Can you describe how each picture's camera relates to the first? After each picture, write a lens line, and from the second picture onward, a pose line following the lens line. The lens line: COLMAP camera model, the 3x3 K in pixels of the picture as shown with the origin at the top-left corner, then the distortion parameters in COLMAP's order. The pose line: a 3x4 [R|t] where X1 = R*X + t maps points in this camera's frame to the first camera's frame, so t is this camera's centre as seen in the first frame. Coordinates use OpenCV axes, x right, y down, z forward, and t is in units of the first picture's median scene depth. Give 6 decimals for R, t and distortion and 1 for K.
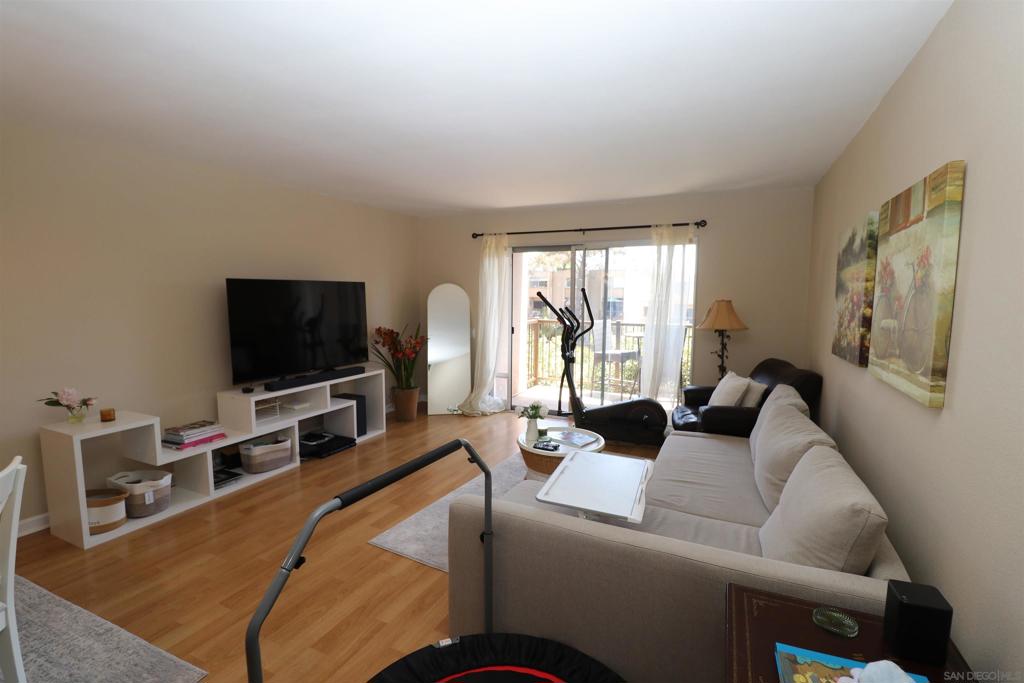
lens RADIAL K [[475.5, 0, 507.4], [0, 475.5, 338.7], [0, 0, 1]] dist [-0.000543, -0.011969]
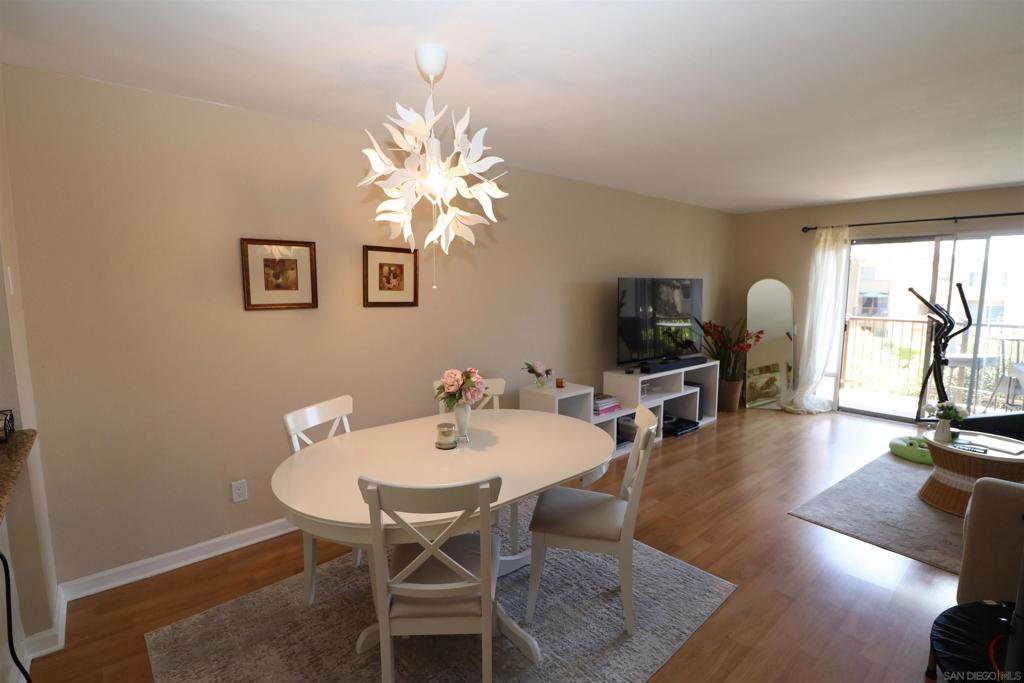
lens RADIAL K [[475.5, 0, 511.8], [0, 475.5, 339.4], [0, 0, 1]] dist [-0.000543, -0.011969]
pose [[0.914932, 0.038191, -0.401796, -0.278751], [-0.032794, 0.999256, 0.020303, 0.011334], [0.402273, -0.005400, 0.915504, -0.172328]]
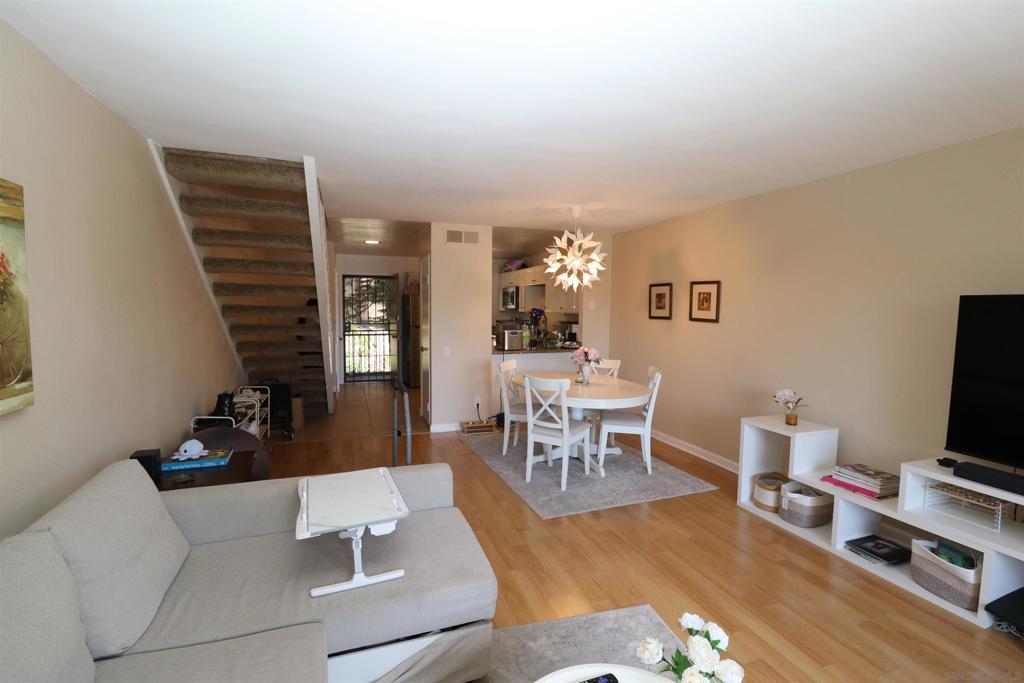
lens RADIAL K [[475.5, 0, 511.6], [0, 475.5, 338.3], [0, 0, 1]] dist [-0.000543, -0.011969]
pose [[-0.709248, 0.033320, -0.704171, 0.281981], [-0.082938, 0.988001, 0.130287, -0.080456], [0.700063, 0.150808, -0.697975, 0.825709]]
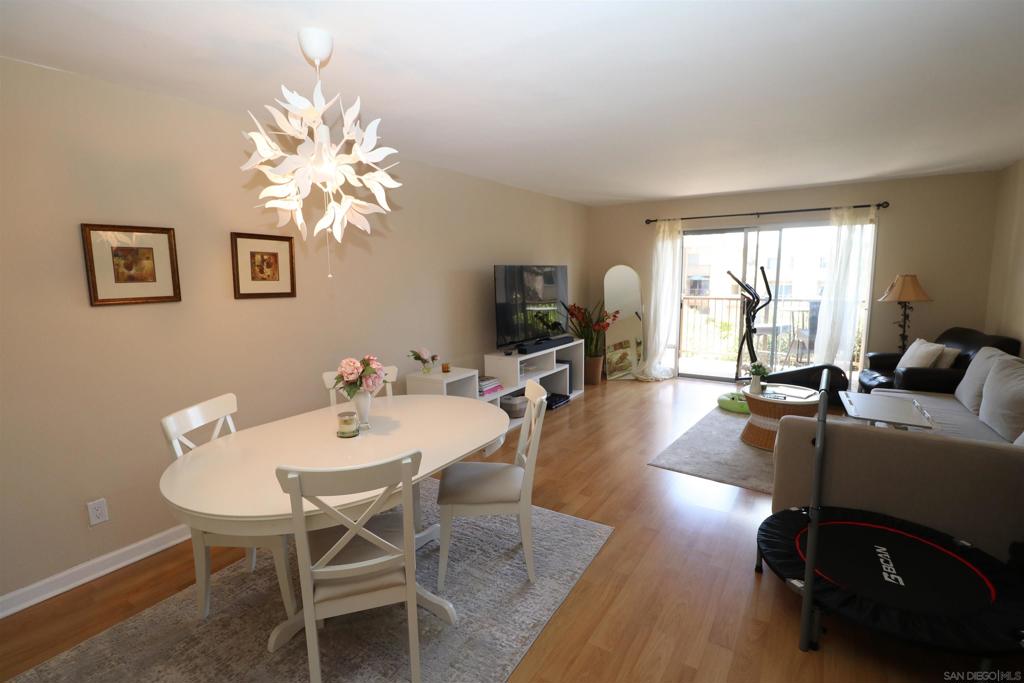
lens RADIAL K [[475.5, 0, 510.8], [0, 475.5, 339.1], [0, 0, 1]] dist [-0.000543, -0.011969]
pose [[0.990491, -0.001881, -0.137562, -0.298216], [0.007528, 0.999149, 0.040544, 0.015994], [0.137368, -0.041194, 0.989663, -0.210066]]
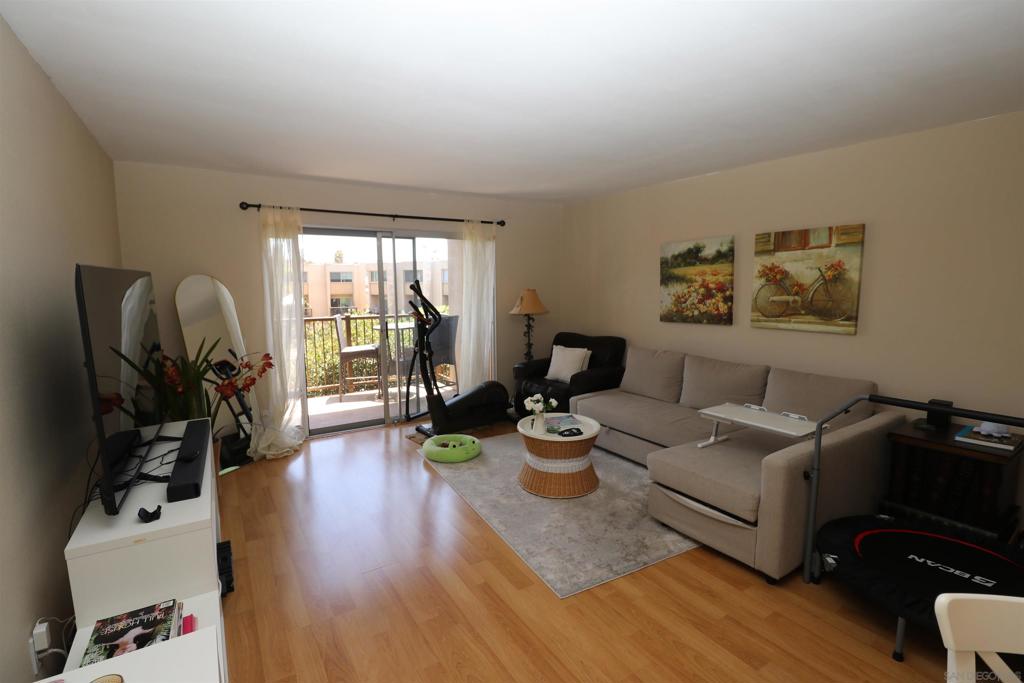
lens RADIAL K [[475.5, 0, 509.5], [0, 475.5, 341.8], [0, 0, 1]] dist [-0.000543, -0.011969]
pose [[0.533717, -0.115967, 0.837674, -0.592464], [0.091384, 0.992661, 0.079199, -0.047773], [-0.840711, 0.034281, 0.540397, 0.380110]]
